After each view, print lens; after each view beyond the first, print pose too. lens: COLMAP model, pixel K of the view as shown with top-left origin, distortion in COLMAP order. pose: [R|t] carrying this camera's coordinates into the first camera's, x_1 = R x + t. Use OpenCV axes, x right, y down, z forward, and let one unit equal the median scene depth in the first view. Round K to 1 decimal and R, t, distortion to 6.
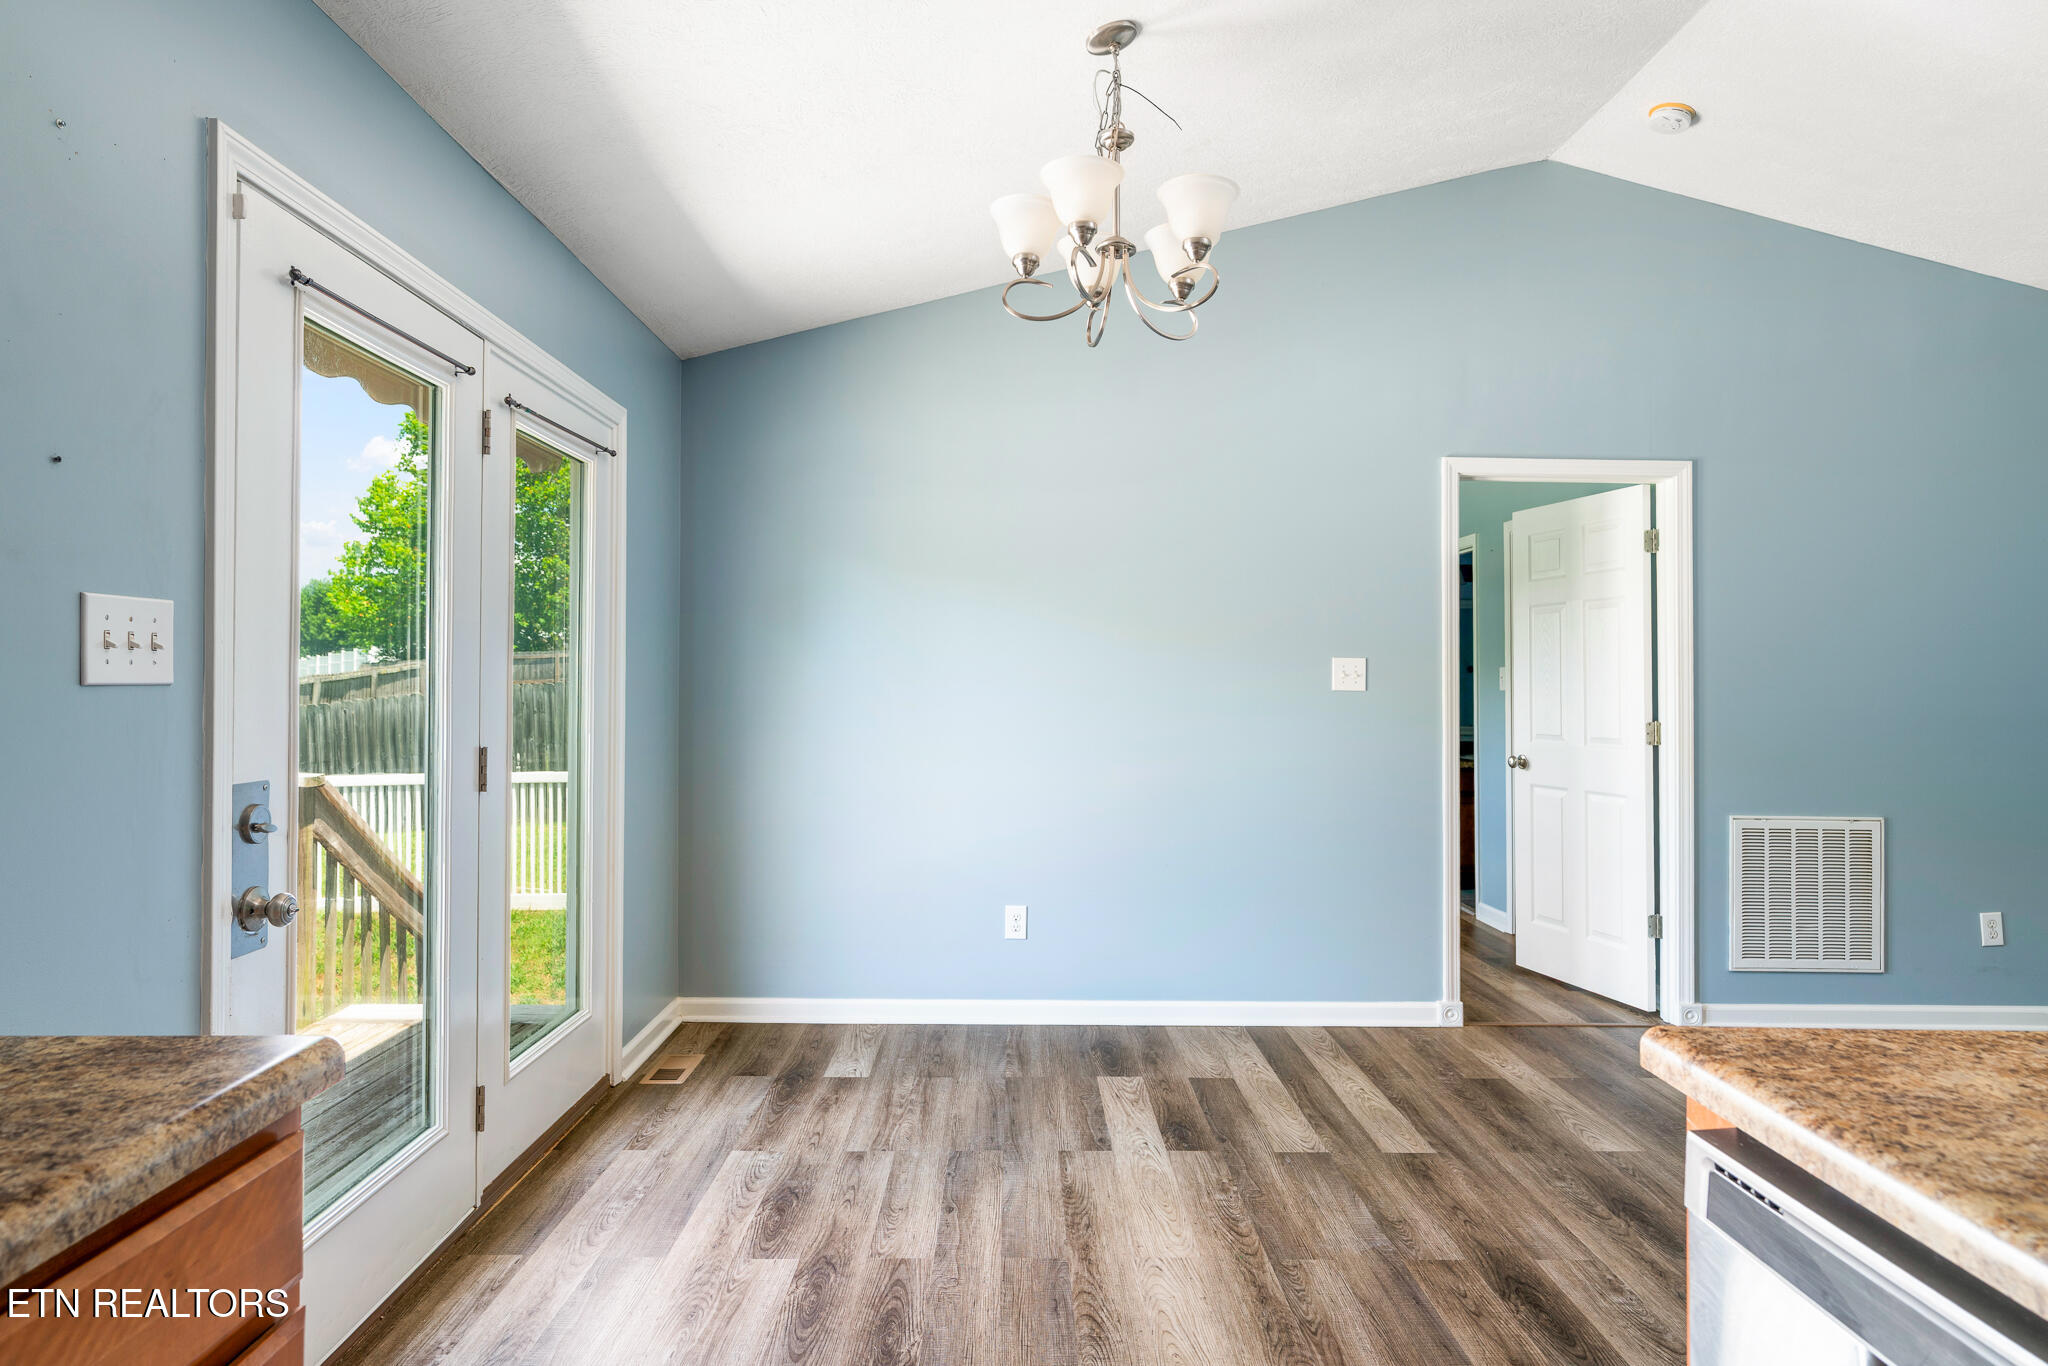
lens RADIAL K [[1210.6, 0, 1029.7], [0, 1210.6, 657.8], [0, 0, 1]] dist [-0.007079, 0.001099]
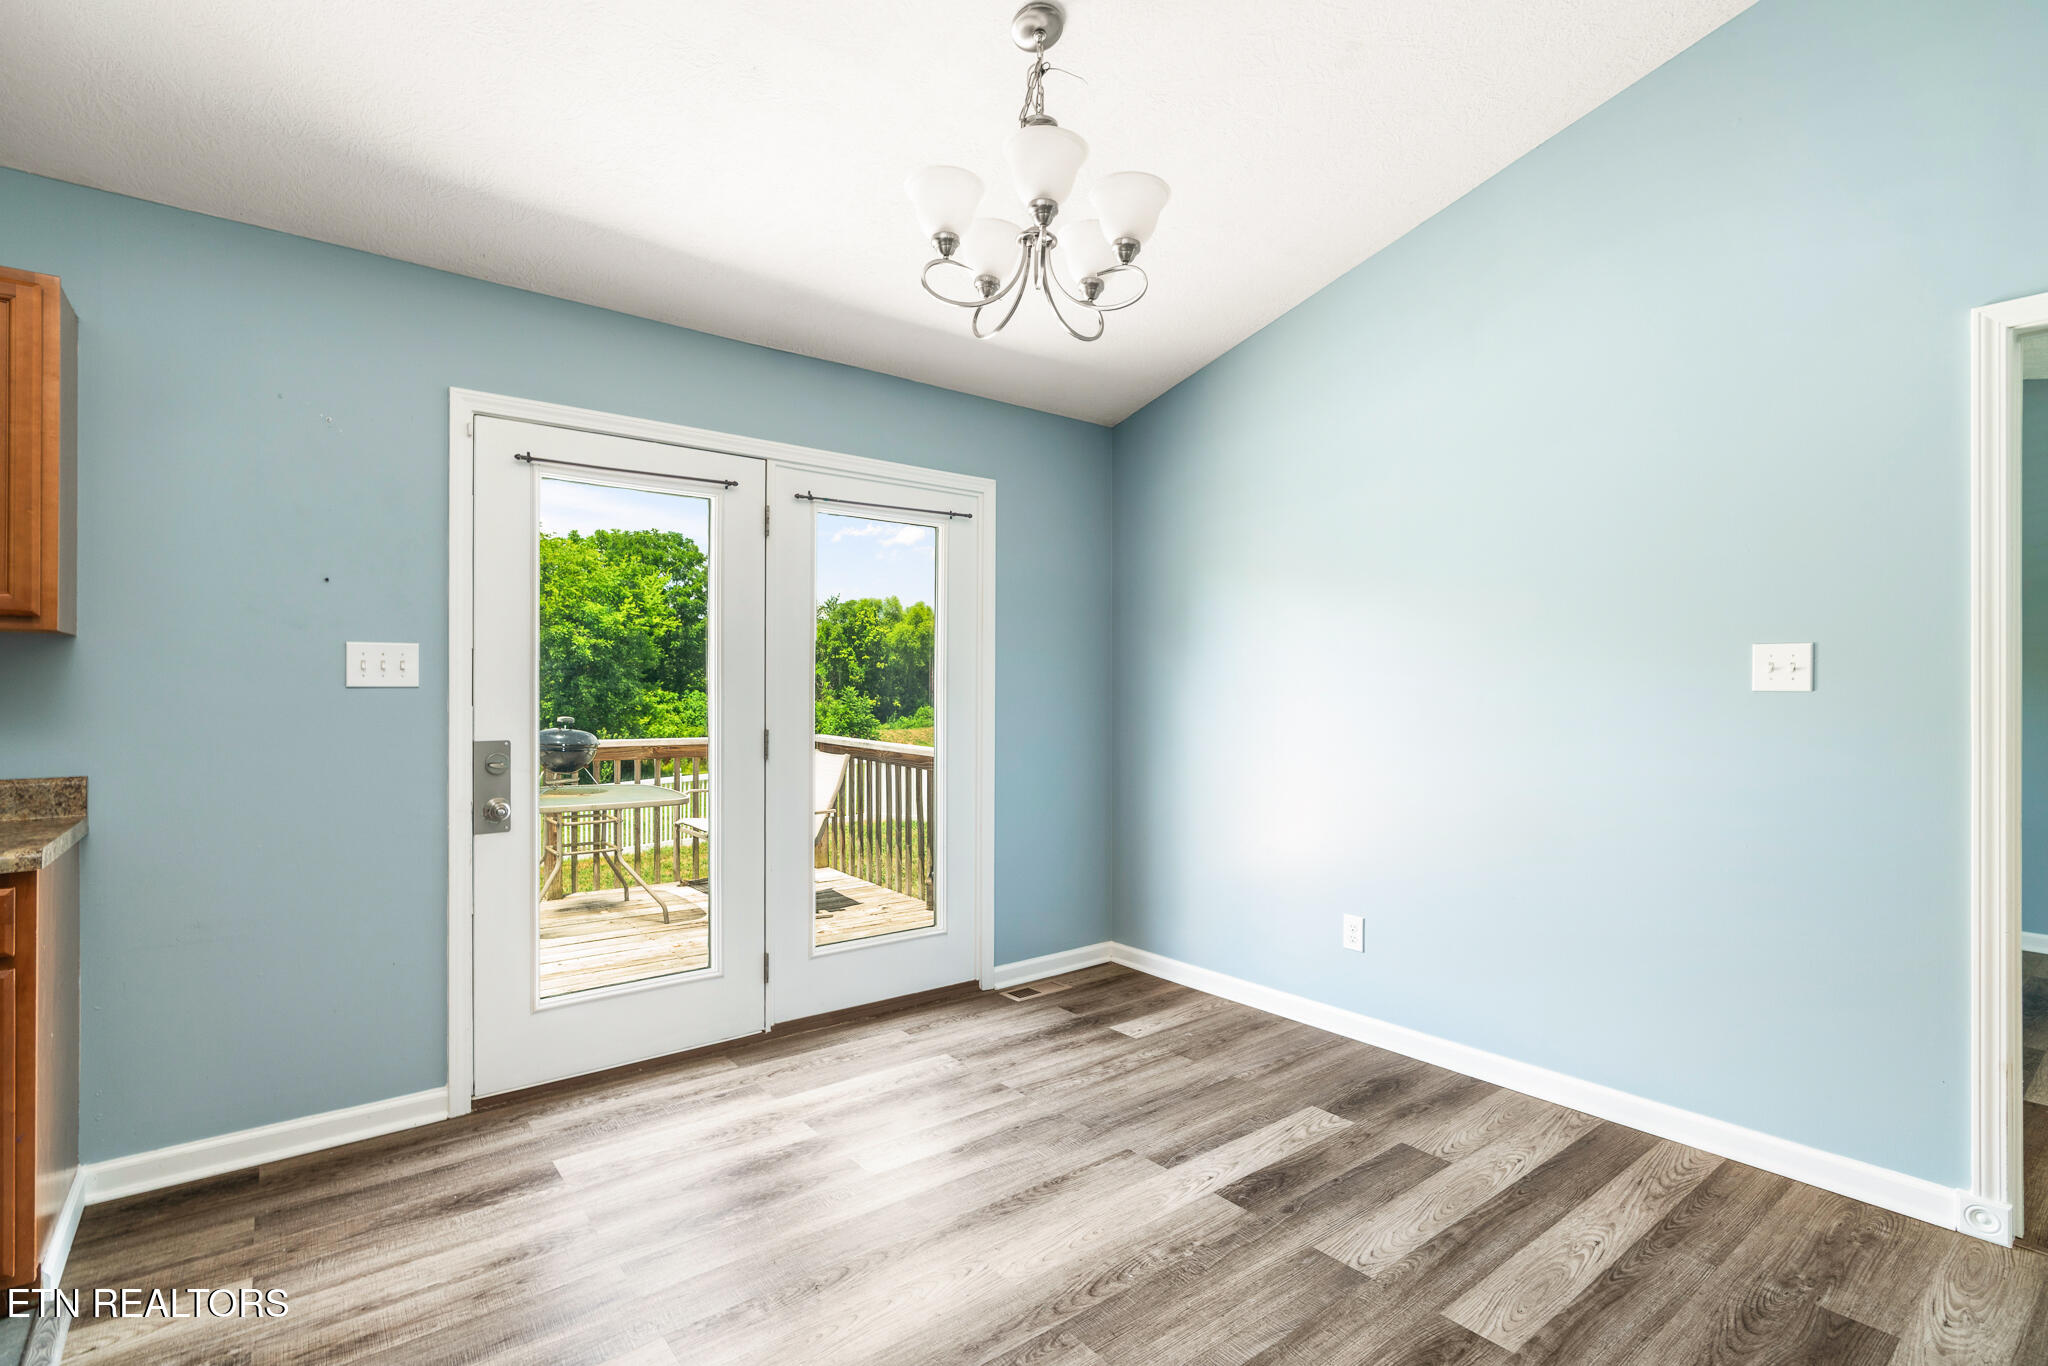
lens RADIAL K [[962.7, 0, 1024.0], [0, 962.7, 683.0], [0, 0, 1]] dist [-0.007568, 0.000628]
pose [[0.611987, -0.013878, -0.790746, 0.556519], [0.019774, 0.999802, -0.002244, 0.019588], [0.790621, -0.014263, 0.612140, 0.411776]]
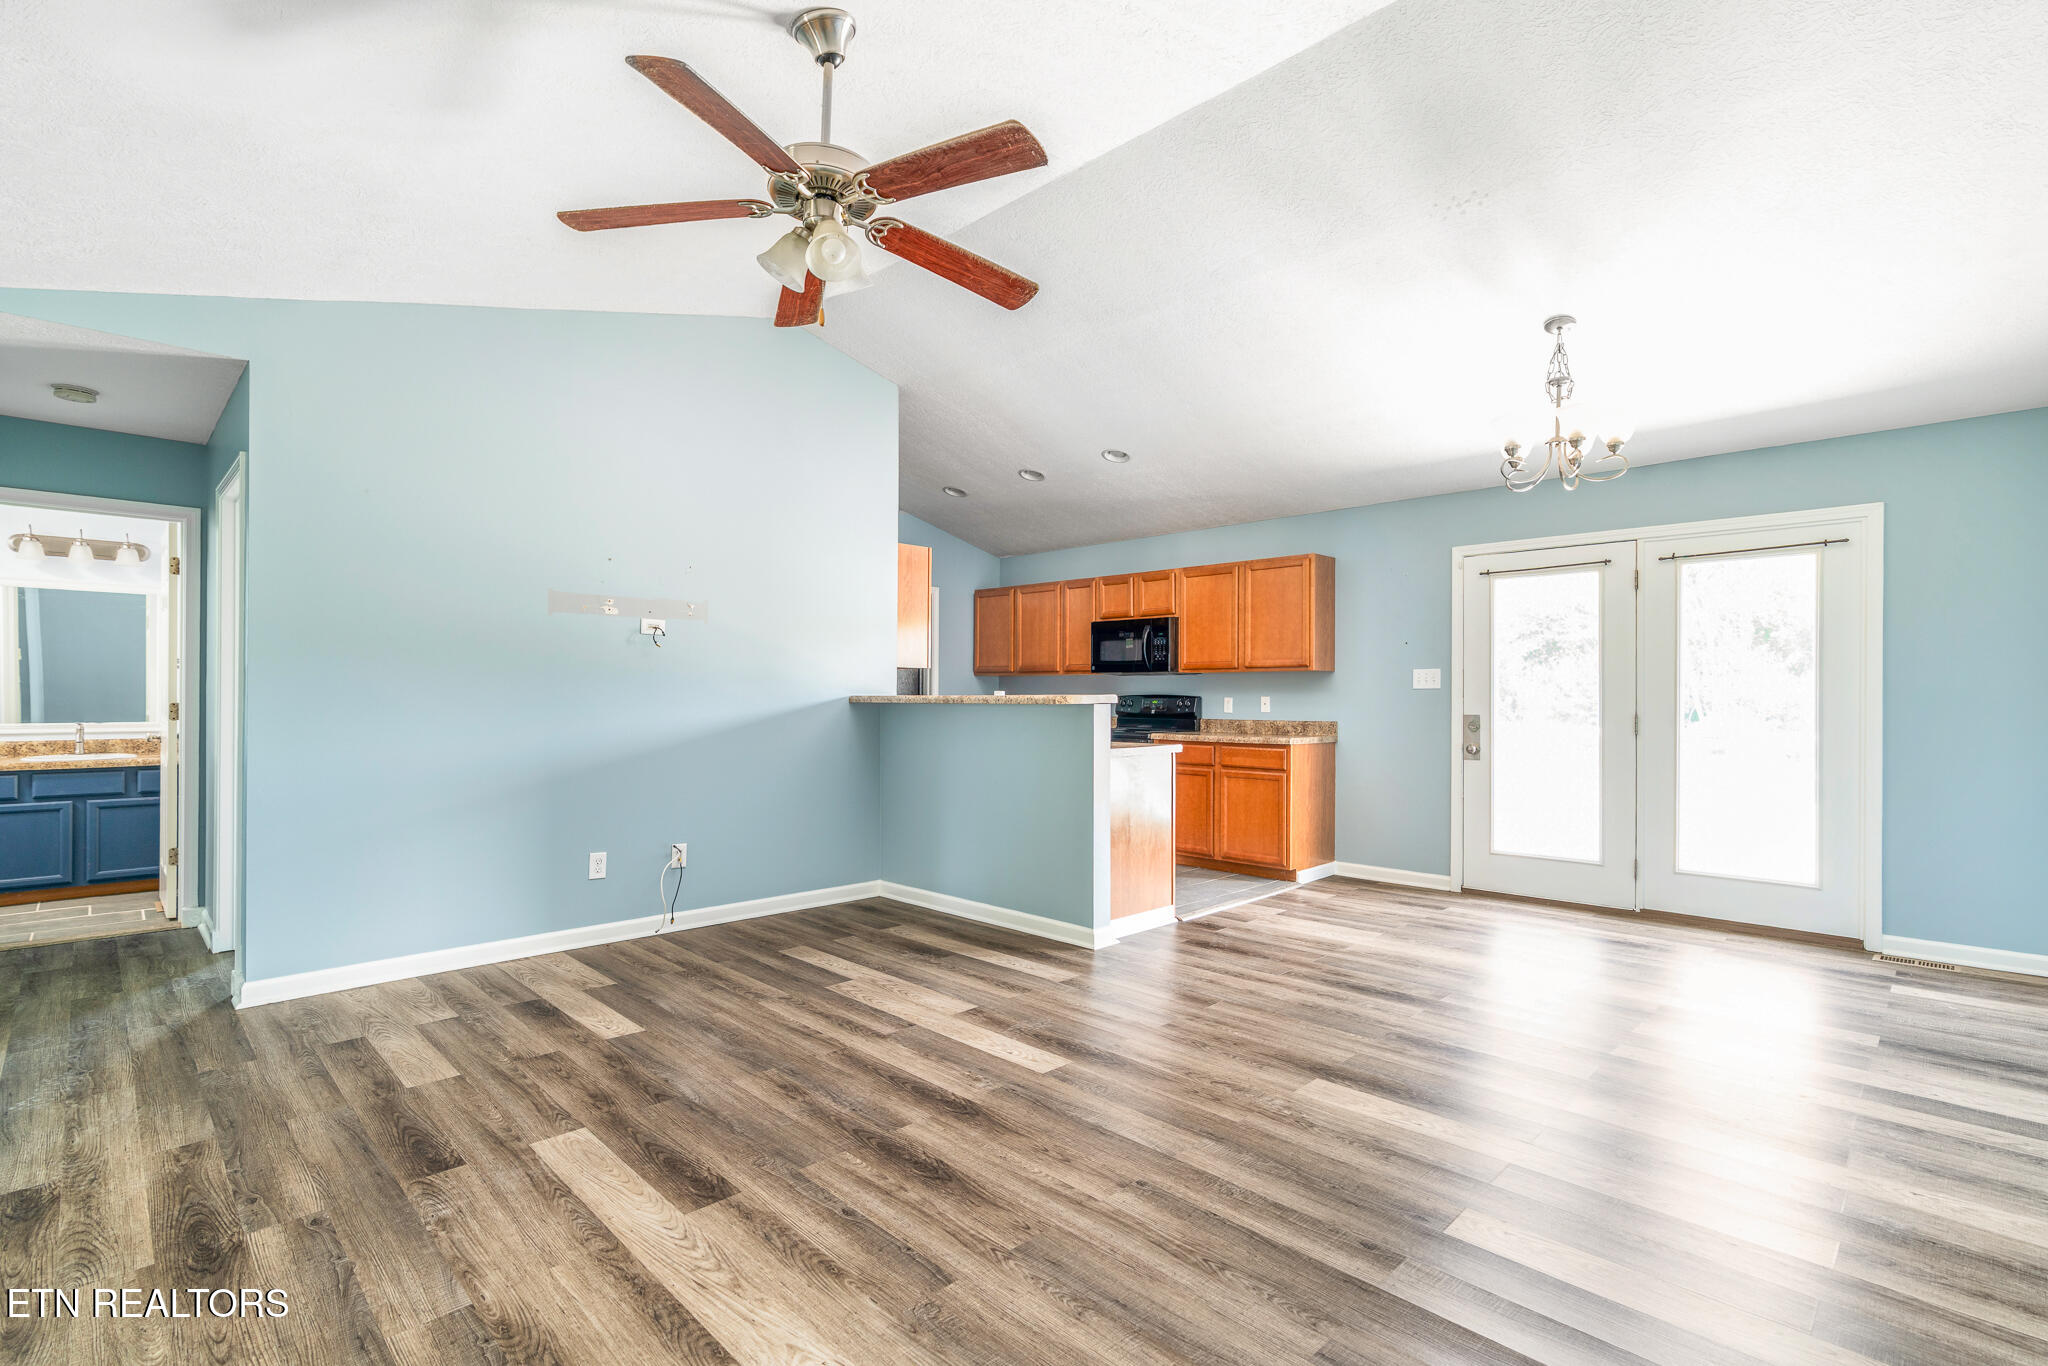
lens RADIAL K [[942.3, 0, 1031.4], [0, 942.3, 696.2], [0, 0, 1]] dist [-0.000228, 0.000328]
pose [[-0.713347, -0.015361, -0.700643, 1.319001], [0.001664, 0.999720, -0.023612, 0.062308], [0.700809, -0.018009, -0.713122, 1.177171]]
